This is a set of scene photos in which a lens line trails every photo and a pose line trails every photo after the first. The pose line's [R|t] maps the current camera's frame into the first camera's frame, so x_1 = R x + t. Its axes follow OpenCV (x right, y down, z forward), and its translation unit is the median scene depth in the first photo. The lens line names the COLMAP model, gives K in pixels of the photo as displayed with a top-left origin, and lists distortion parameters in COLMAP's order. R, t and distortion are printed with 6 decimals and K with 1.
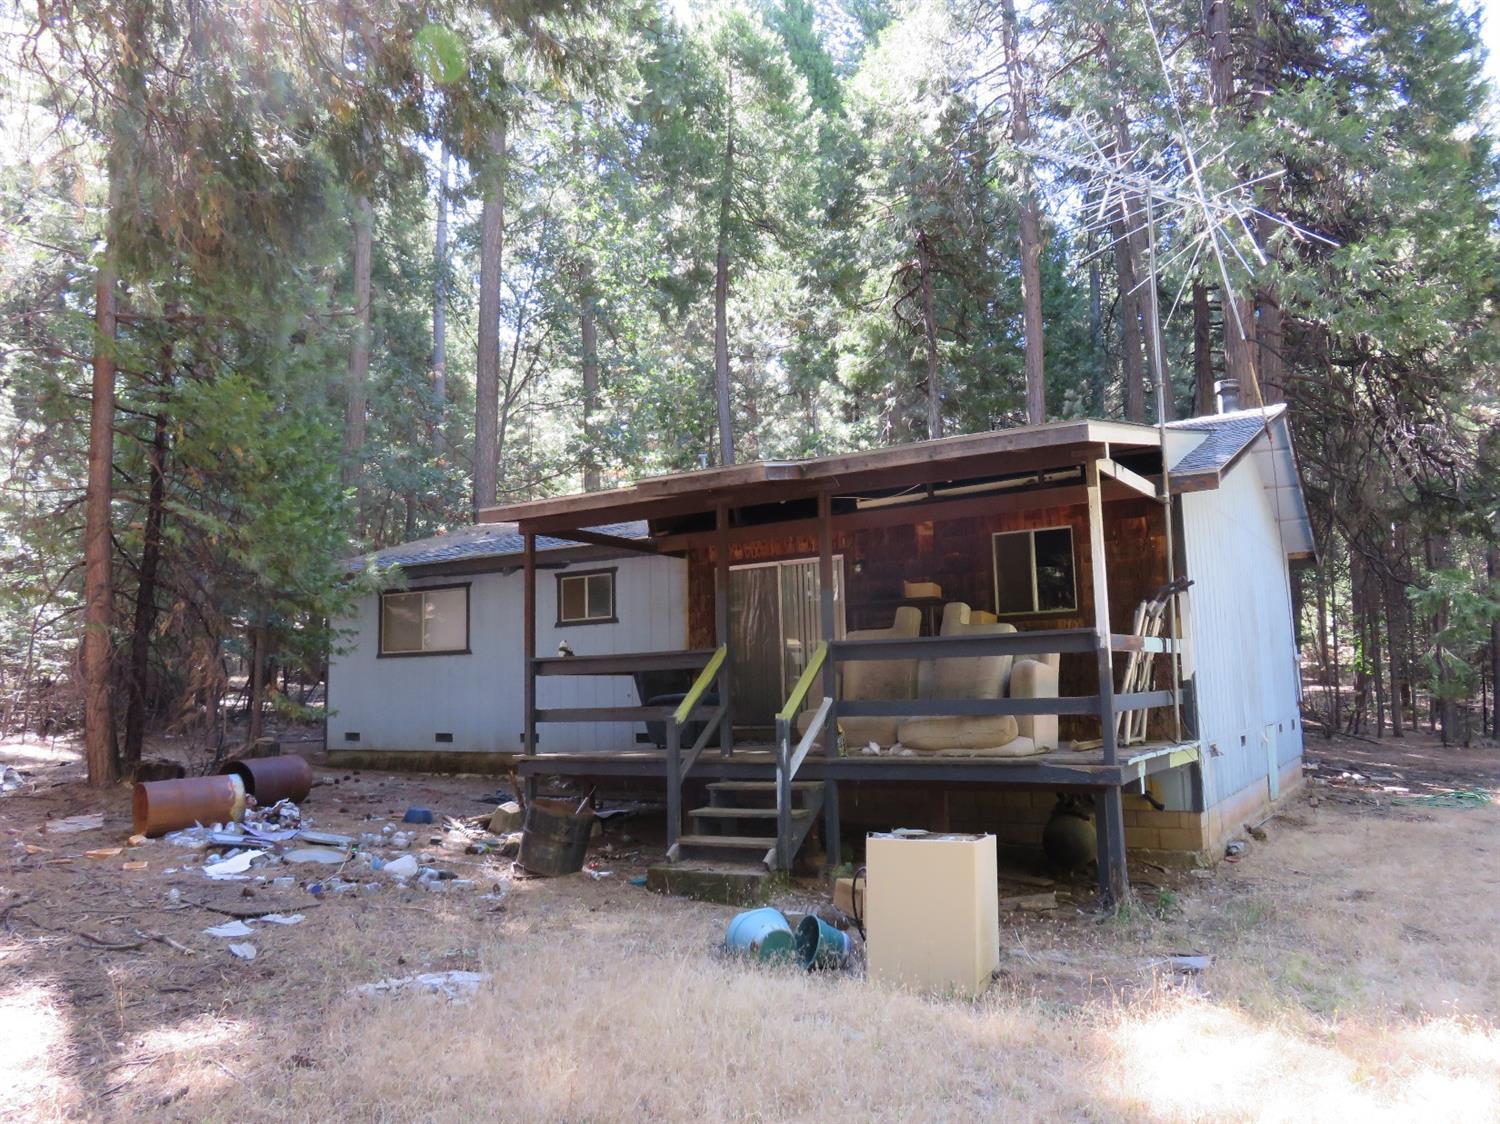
lens RADIAL K [[1118.8, 0, 750.0], [0, 1118.8, 562.0], [0, 0, 1]] dist [-0.028712, 0.012303]
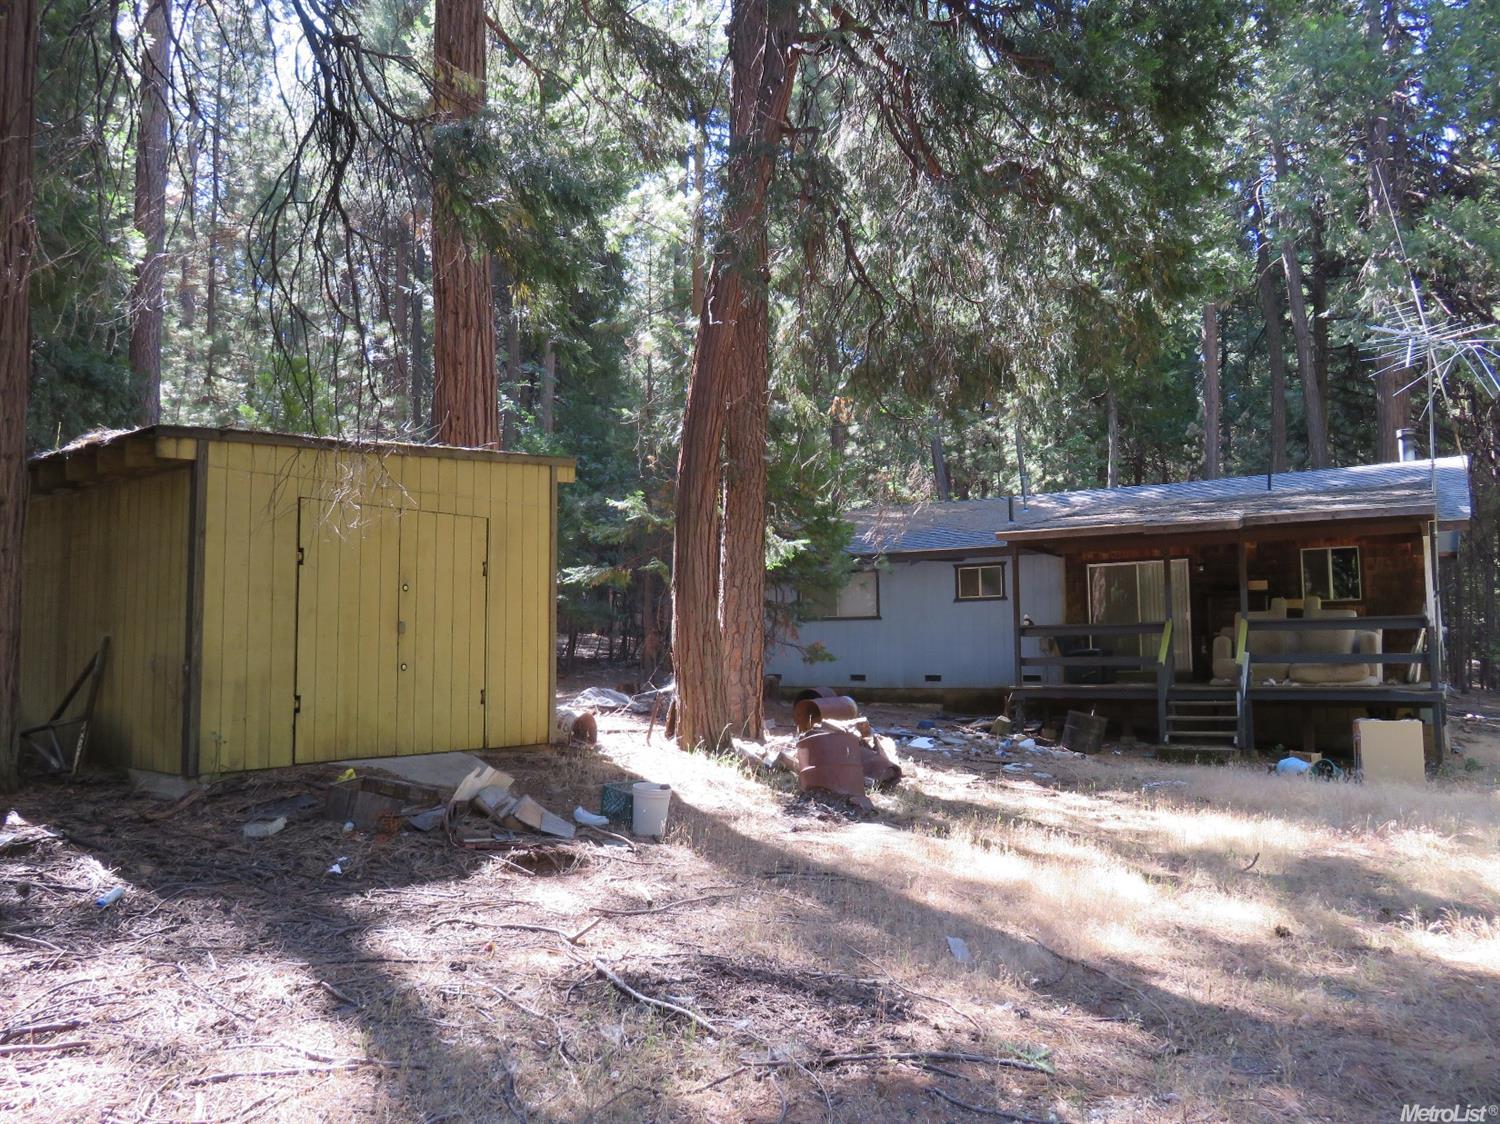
lens RADIAL K [[1118.8, 0, 750.0], [0, 1118.8, 562.0], [0, 0, 1]] dist [-0.028712, 0.012303]
pose [[0.999907, 0.013658, -0.000602, -0.576890], [-0.013624, 0.999156, 0.038749, -0.060015], [0.001131, -0.038738, 0.999249, -0.580111]]
